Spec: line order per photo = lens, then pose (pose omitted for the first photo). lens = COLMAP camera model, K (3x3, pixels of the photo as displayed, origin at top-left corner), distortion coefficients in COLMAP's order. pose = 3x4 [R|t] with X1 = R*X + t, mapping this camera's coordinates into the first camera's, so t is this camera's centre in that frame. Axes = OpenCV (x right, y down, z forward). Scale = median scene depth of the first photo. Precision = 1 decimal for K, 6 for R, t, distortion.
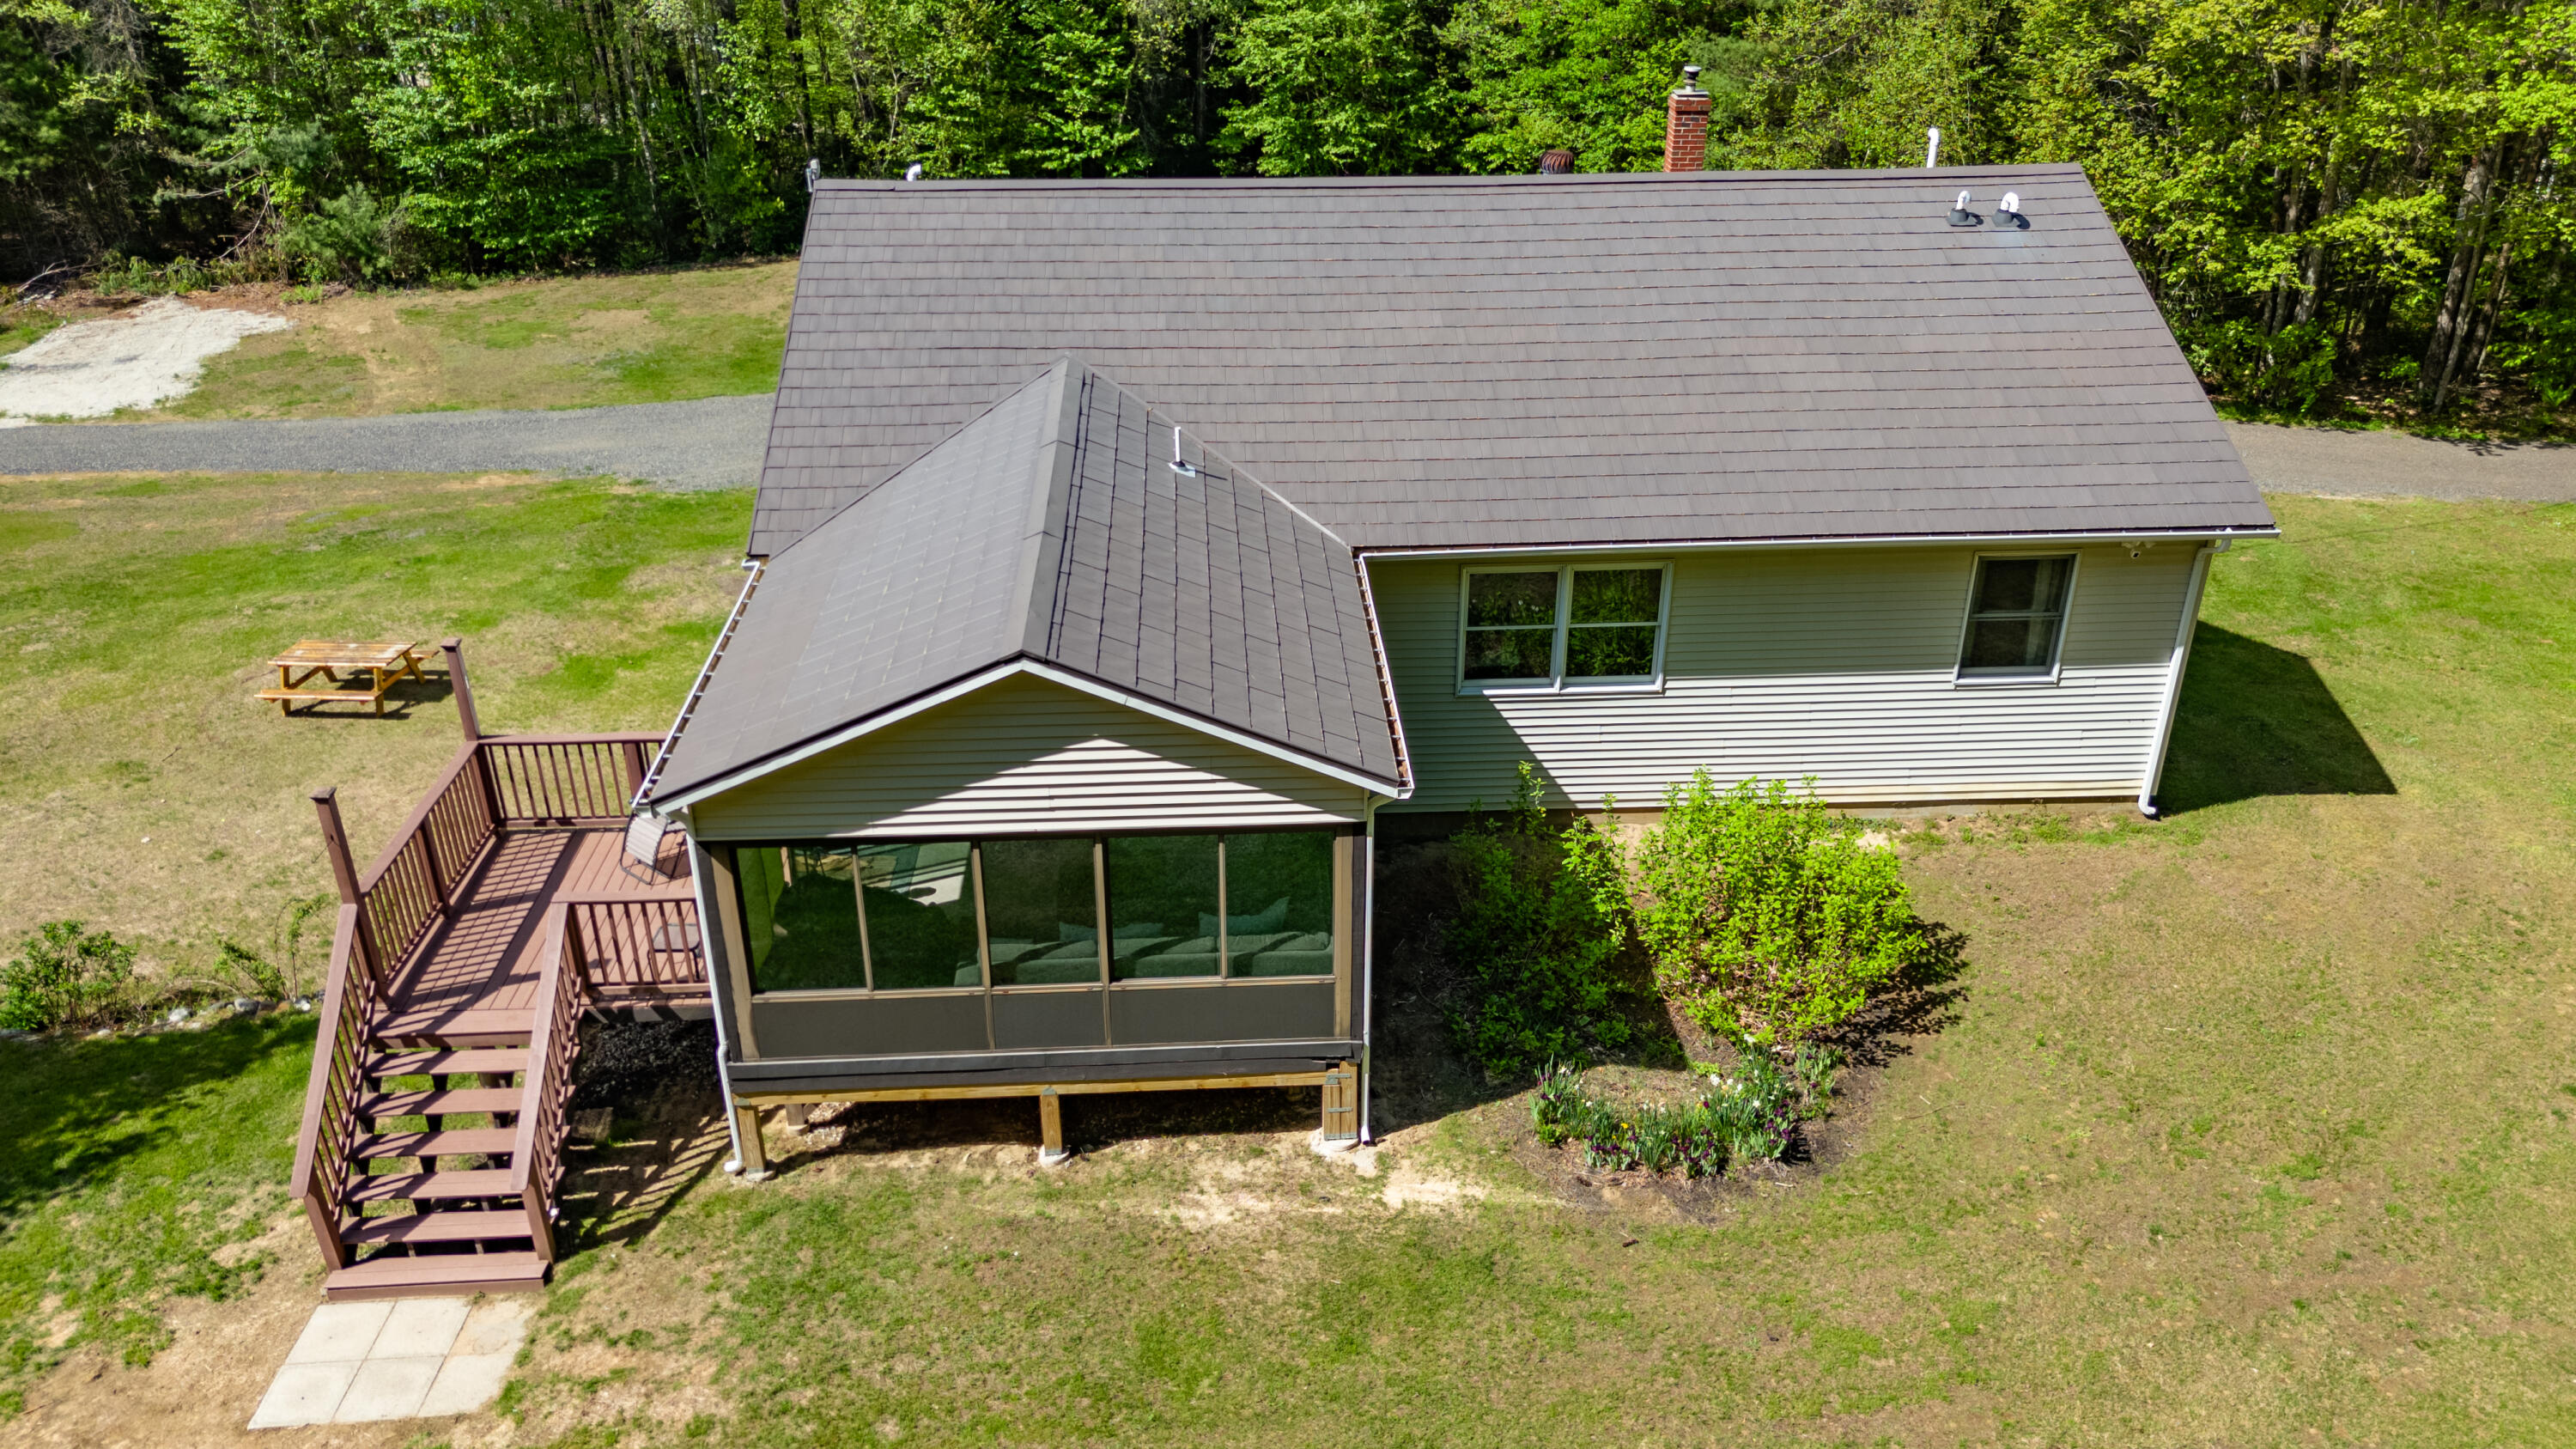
lens RADIAL K [[1898.5, 0, 1288.0], [0, 1898.5, 724.5], [0, 0, 1]] dist [0.102155, -0.124126]
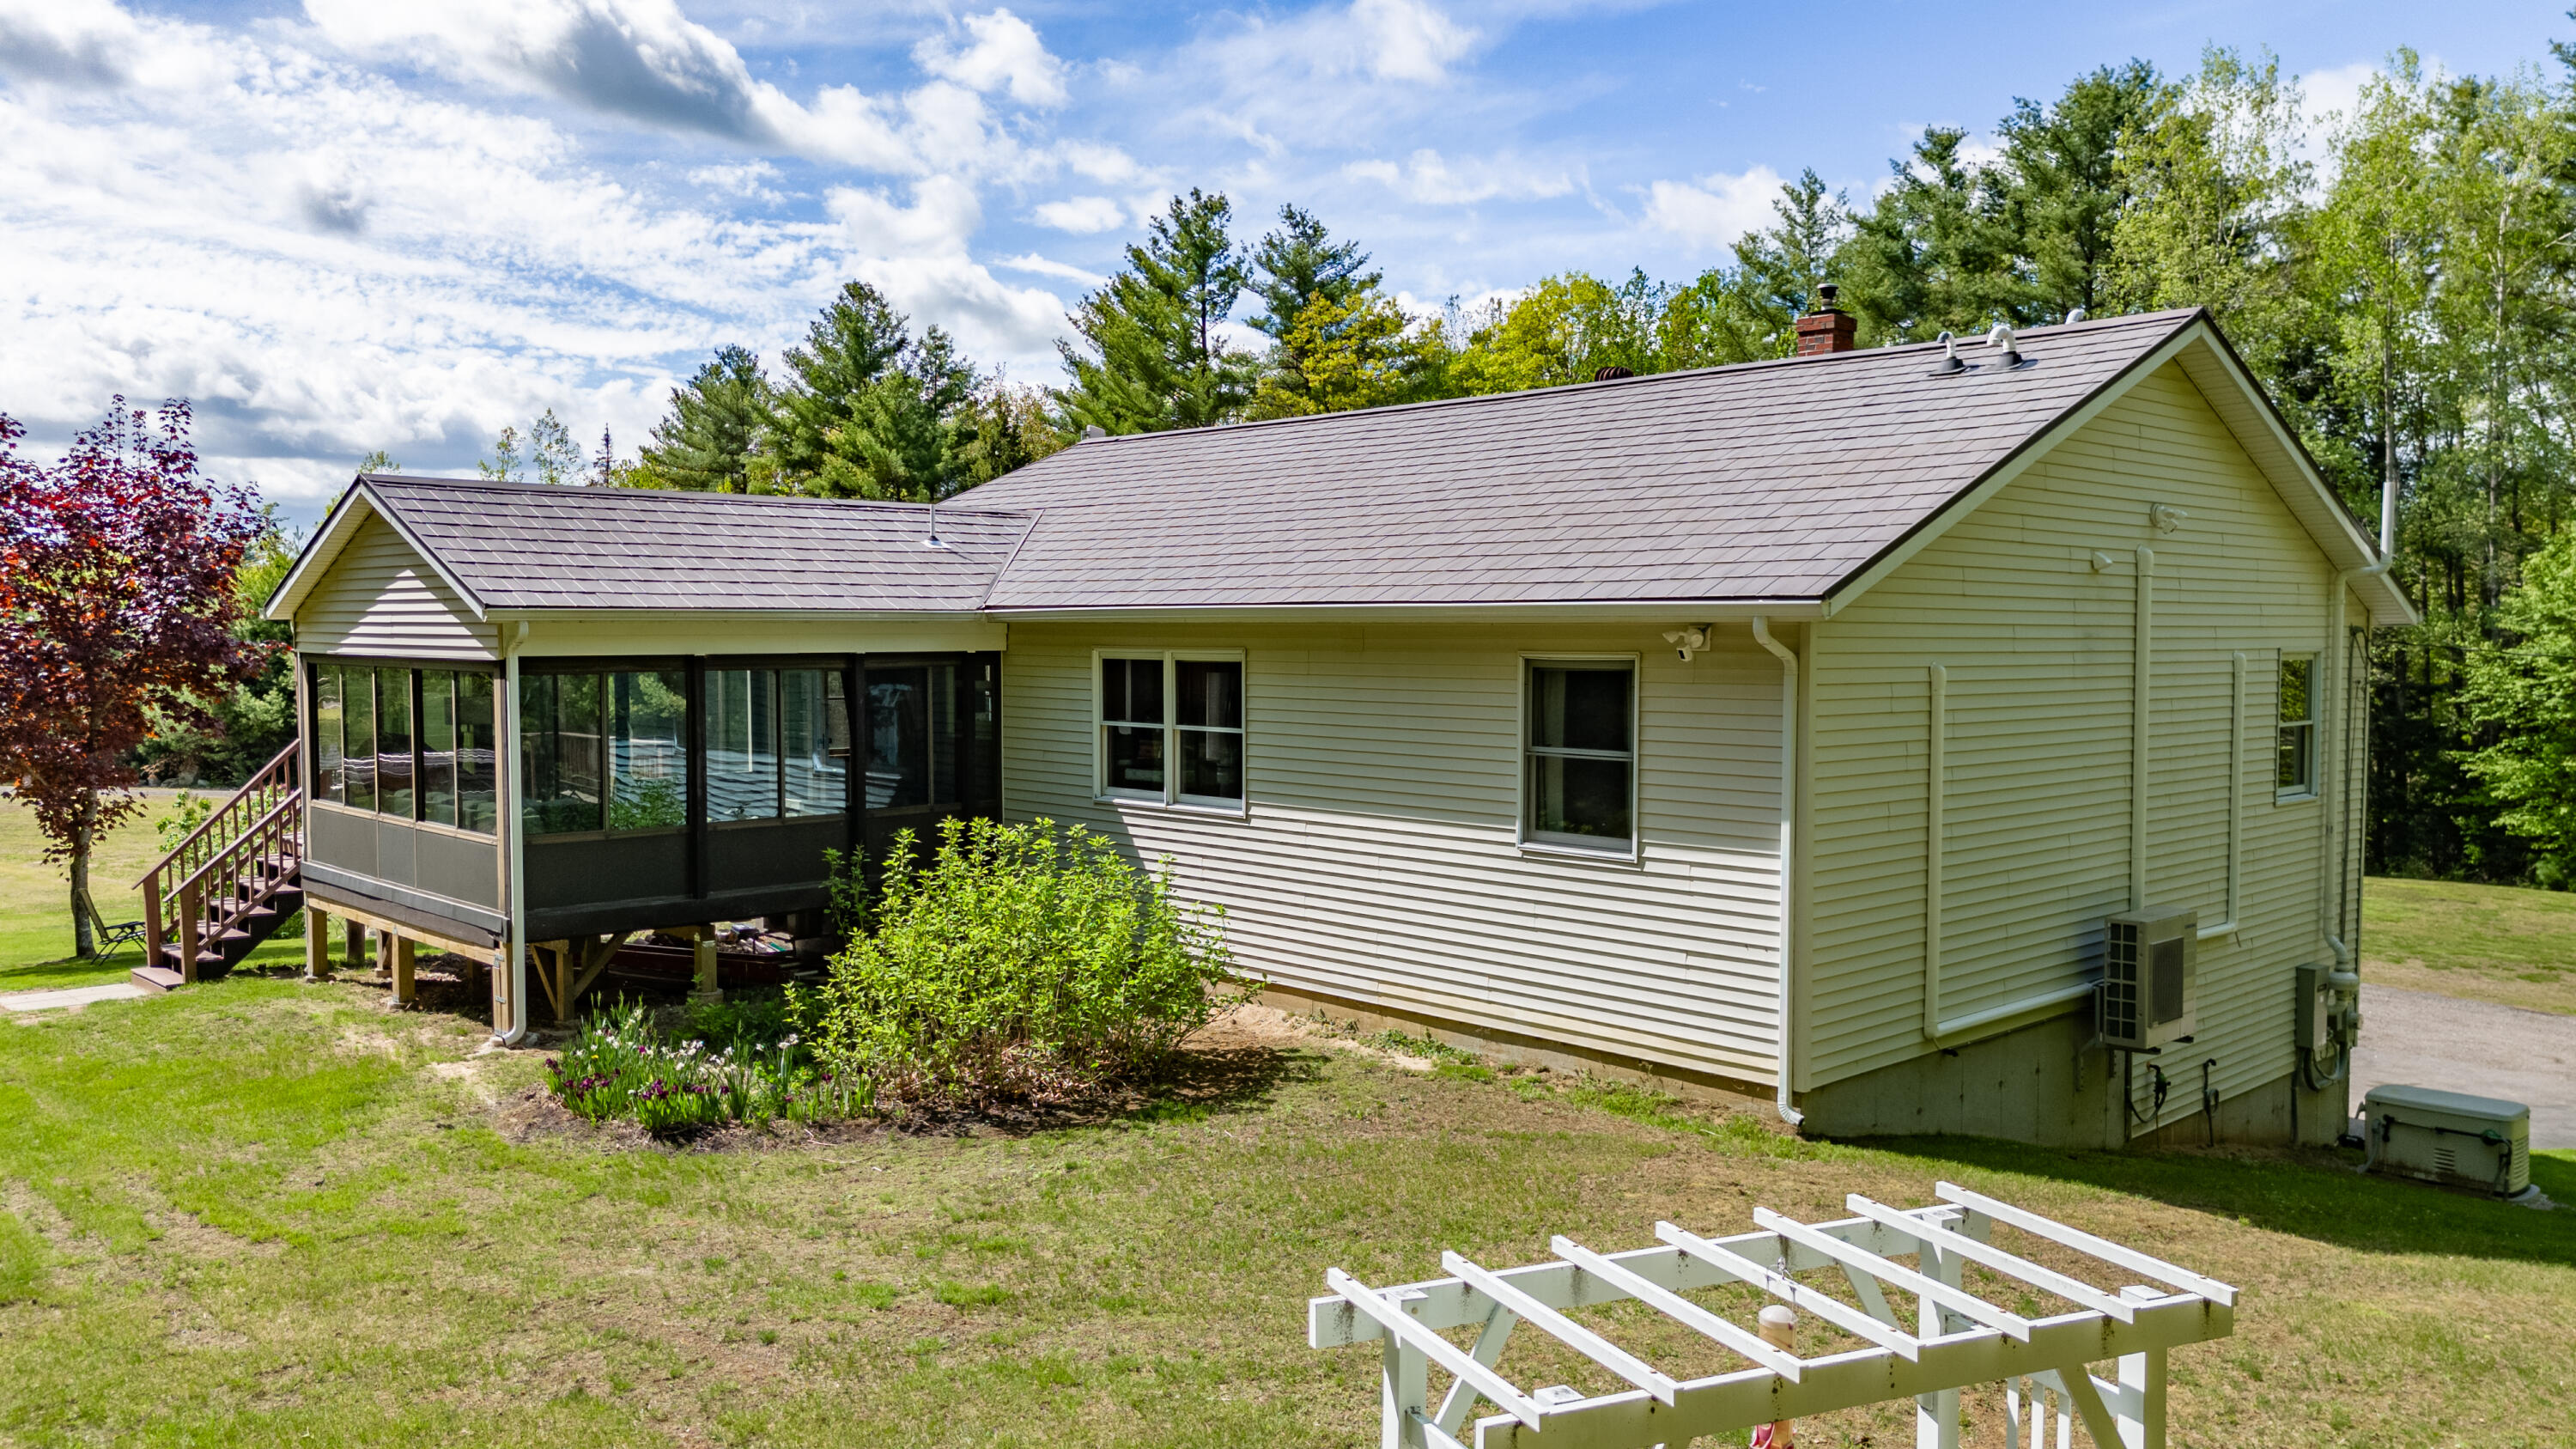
lens RADIAL K [[1903.1, 0, 1284.6], [0, 1903.1, 726.7], [0, 0, 1]] dist [0.068027, -0.048776]
pose [[0.652619, 0.043612, -0.756430, 1.036999], [-0.345668, 0.905532, -0.246020, 0.179663], [0.674242, 0.422031, 0.606042, 0.616590]]
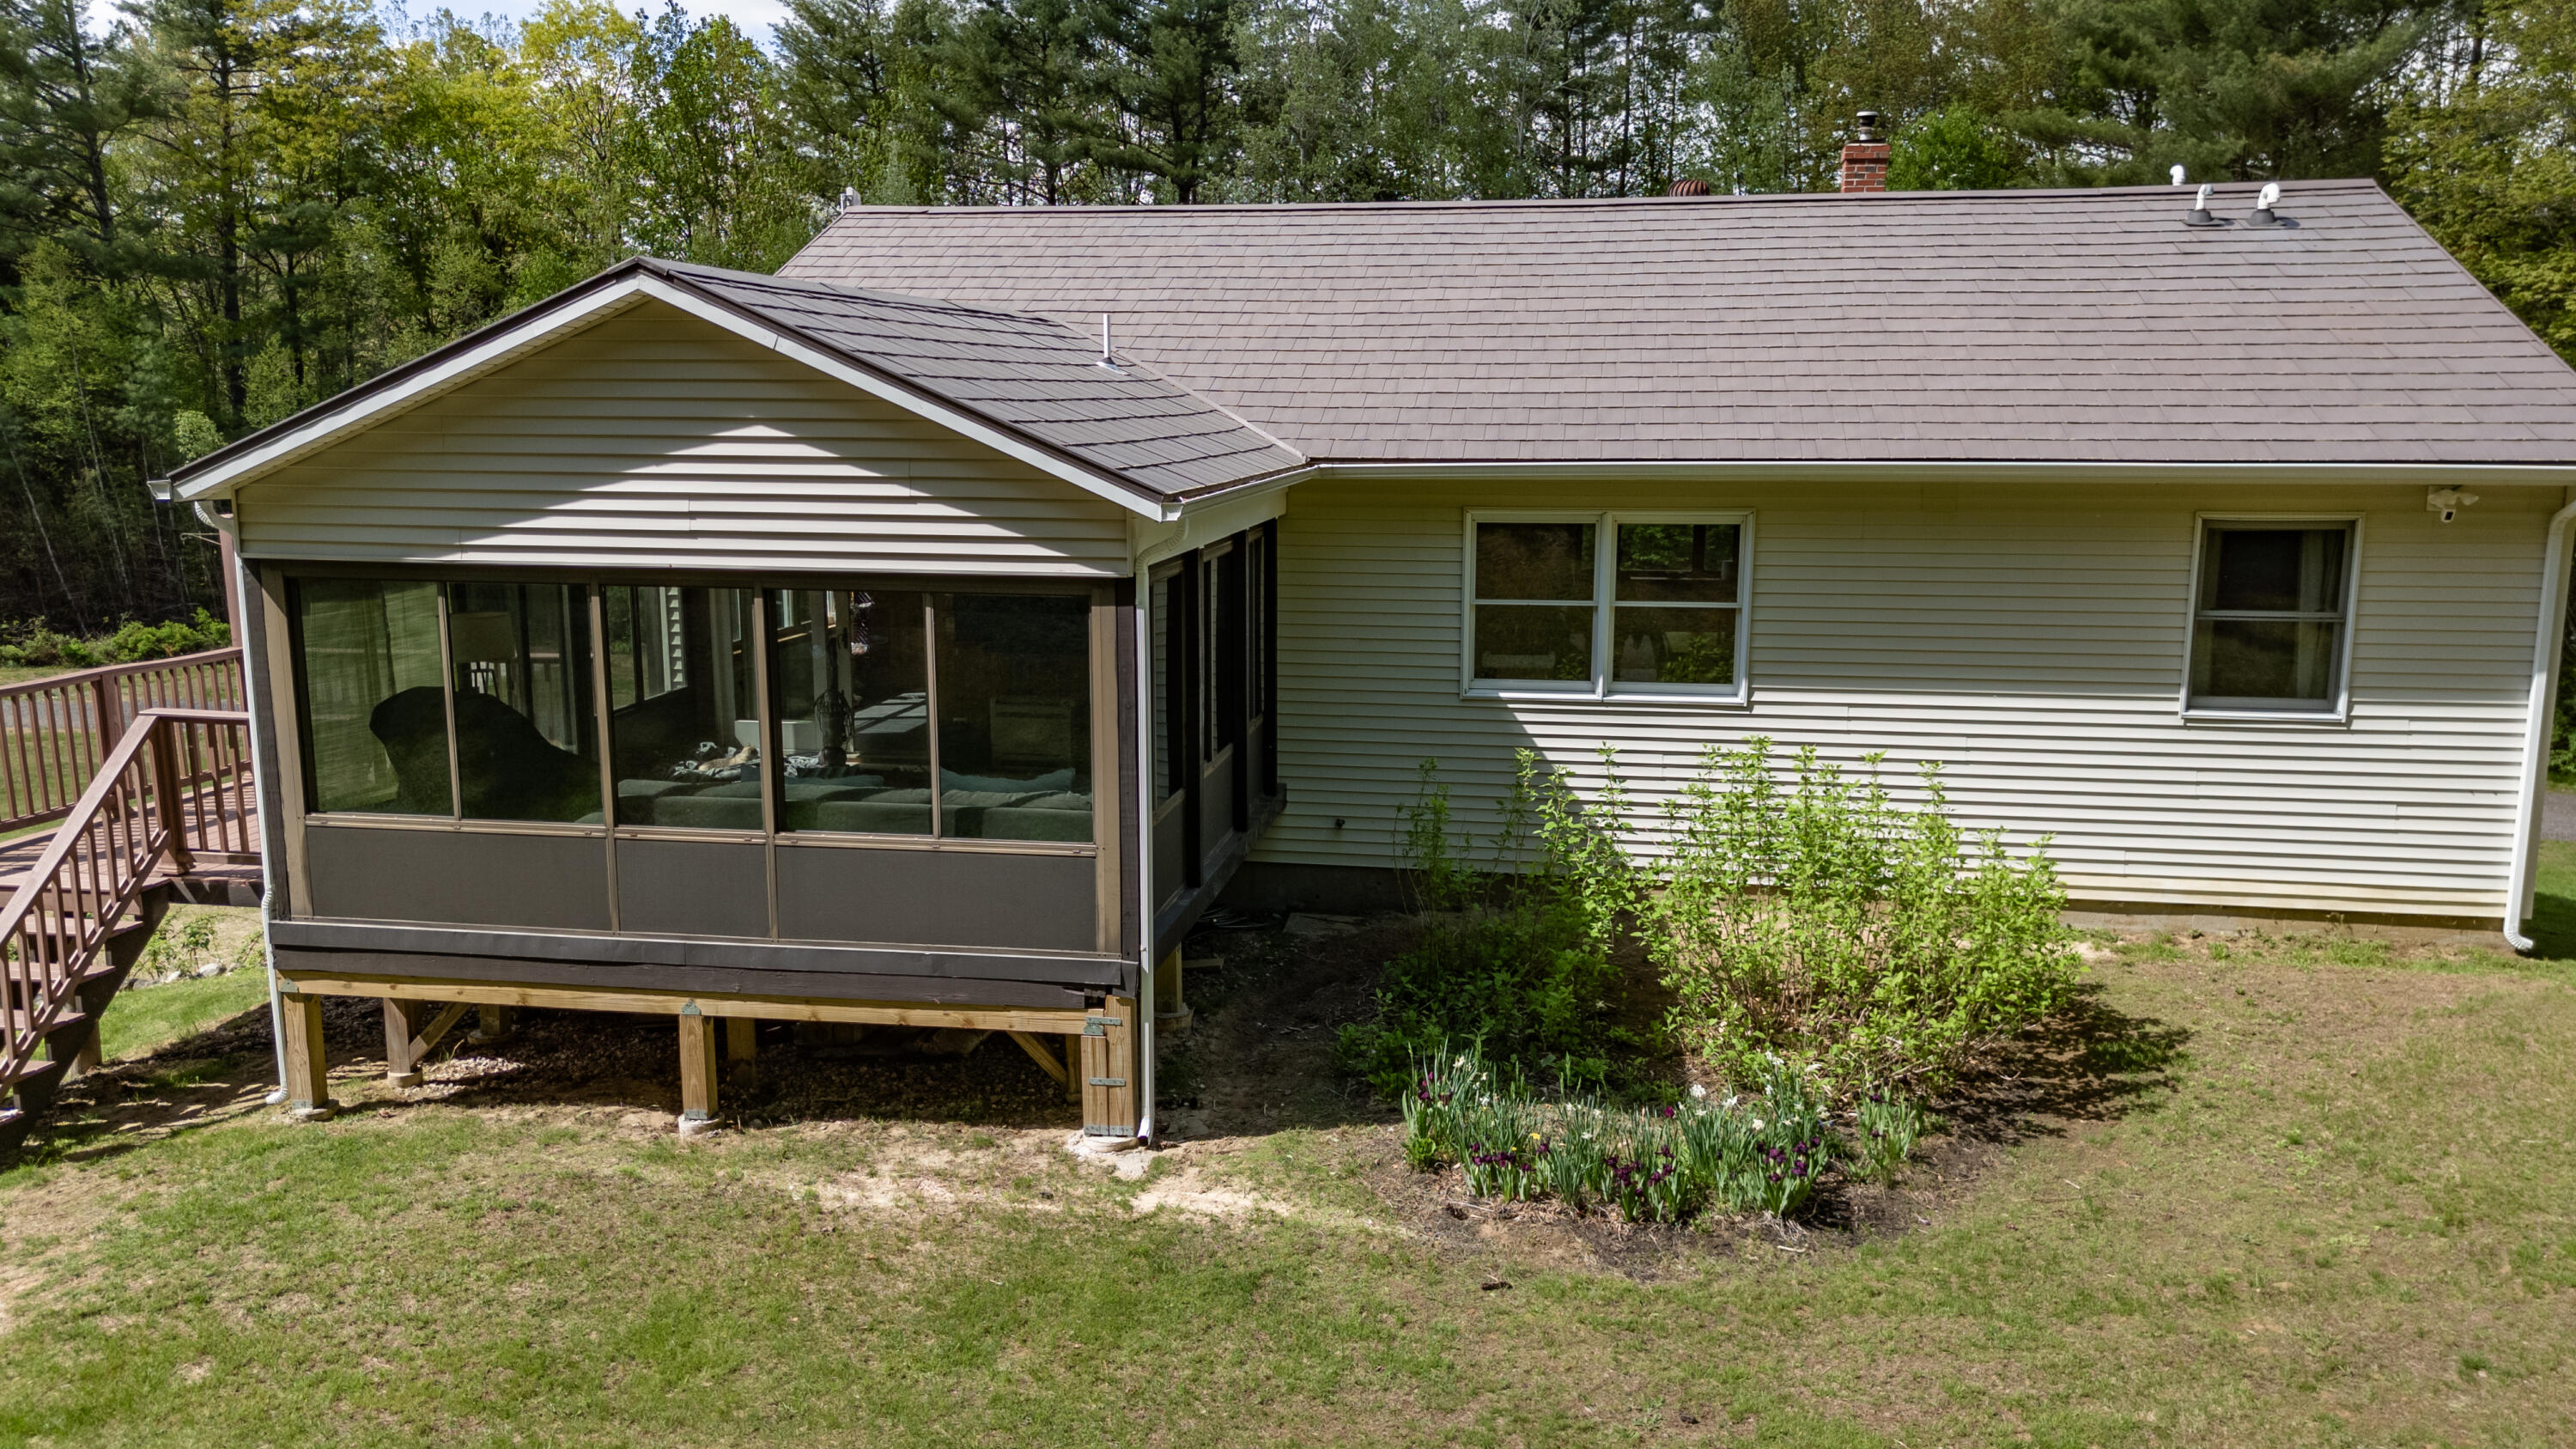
lens RADIAL K [[1903.1, 0, 1284.6], [0, 1903.1, 726.7], [0, 0, 1]] dist [0.068027, -0.048776]
pose [[0.976991, 0.040438, -0.209413, 0.221040], [-0.100302, 0.953624, -0.283798, 0.267144], [0.188225, 0.298273, 0.935737, 0.362224]]
